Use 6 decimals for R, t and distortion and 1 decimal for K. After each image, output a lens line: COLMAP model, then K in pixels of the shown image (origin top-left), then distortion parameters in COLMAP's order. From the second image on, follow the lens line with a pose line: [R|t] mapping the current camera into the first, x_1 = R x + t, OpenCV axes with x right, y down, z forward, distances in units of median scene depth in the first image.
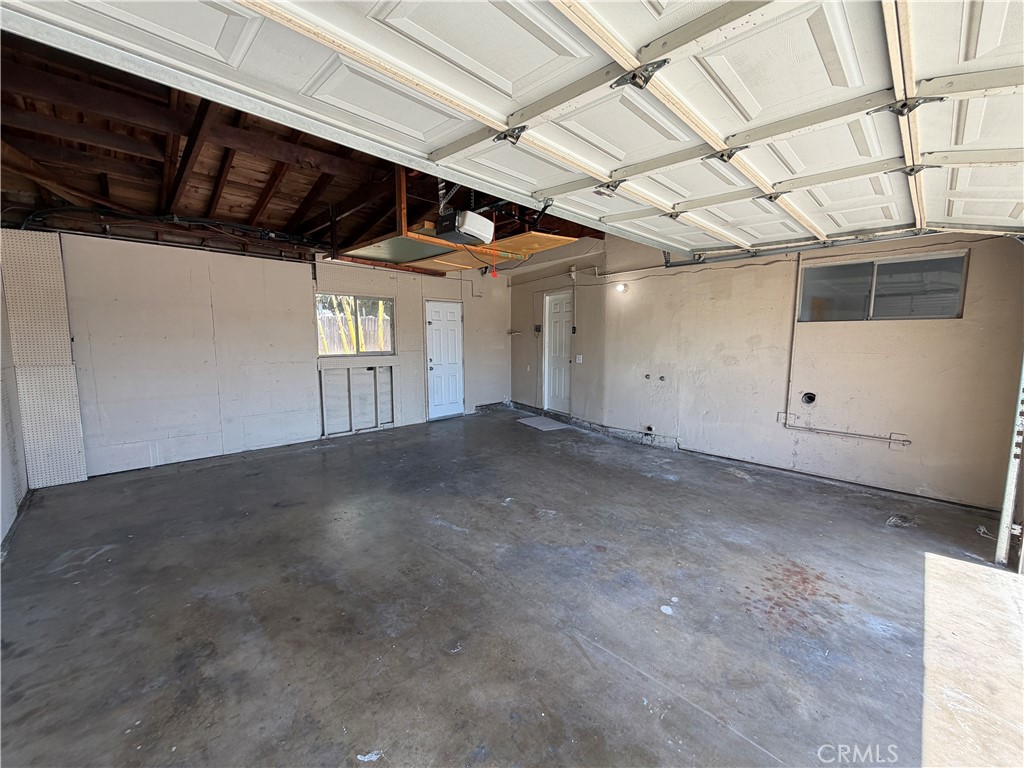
lens RADIAL K [[407.2, 0, 510.0], [0, 407.2, 384.8], [0, 0, 1]] dist [-0.000691, 0.000063]
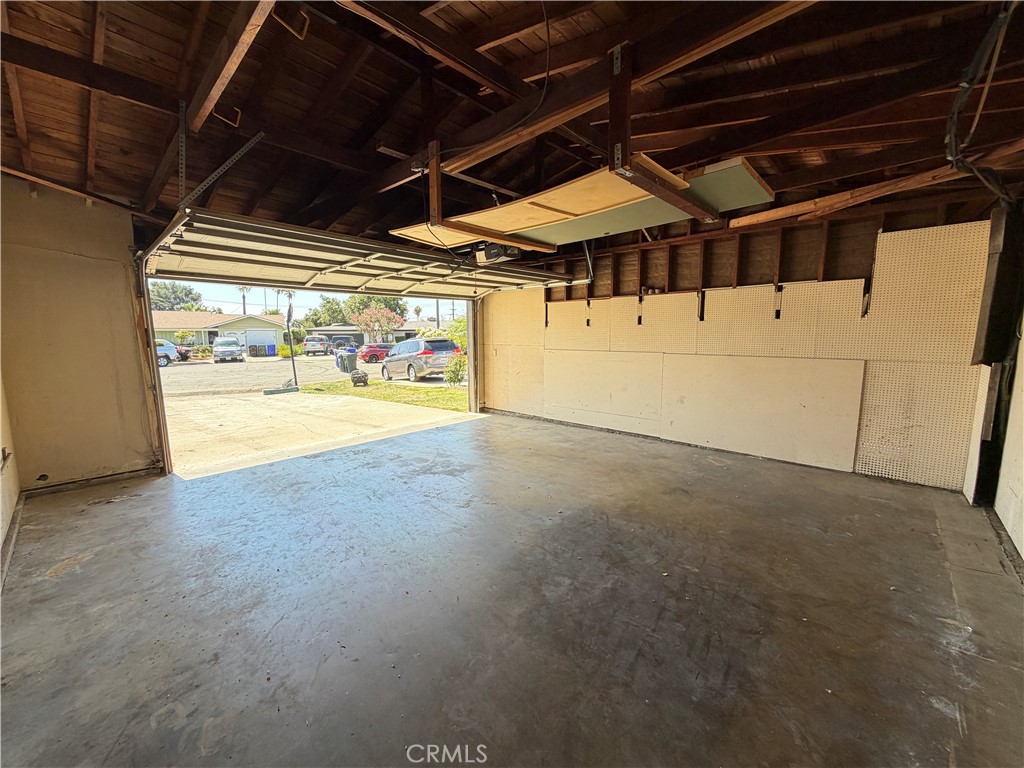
lens RADIAL K [[407.2, 0, 510.4], [0, 407.2, 384.1], [0, 0, 1]] dist [-0.000691, 0.000063]
pose [[-0.998827, 0.005008, -0.048172, -0.047260], [-0.006495, 0.971803, 0.235707, -0.166949], [0.047994, 0.235743, -0.970630, 1.425285]]
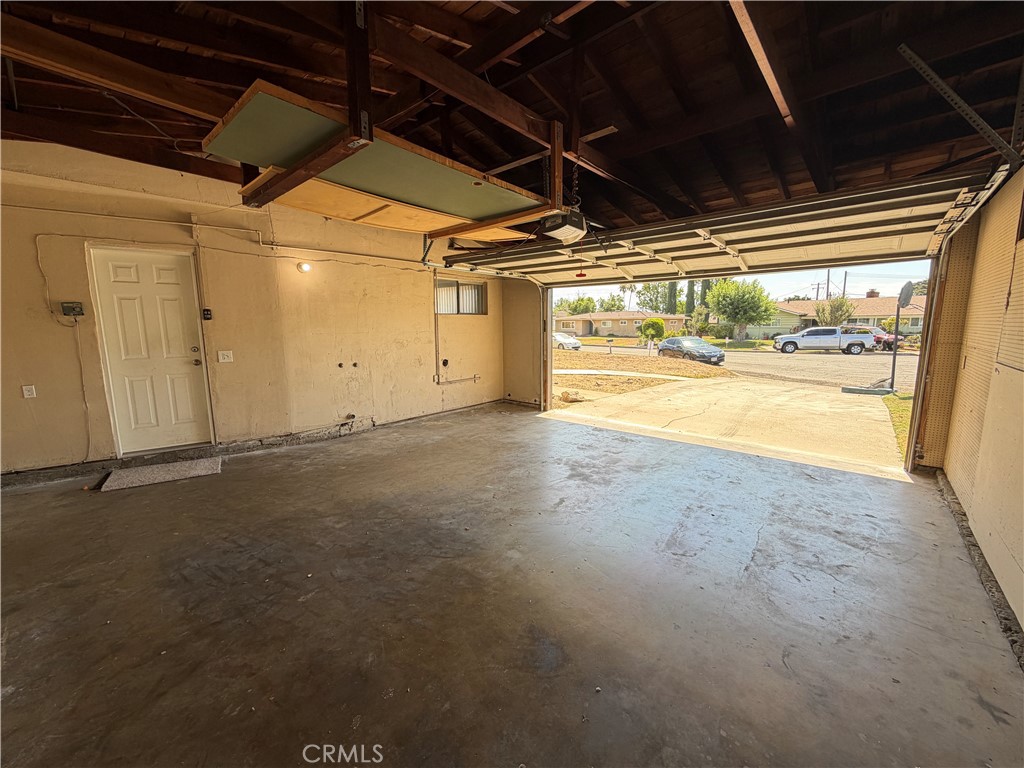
lens RADIAL K [[407.2, 0, 509.0], [0, 407.2, 384.8], [0, 0, 1]] dist [-0.000691, 0.000063]
pose [[-0.081968, -0.152244, 0.984938, -0.738819], [0.118139, 0.979812, 0.161283, -0.094388], [-0.989608, 0.129580, -0.062327, 0.754534]]
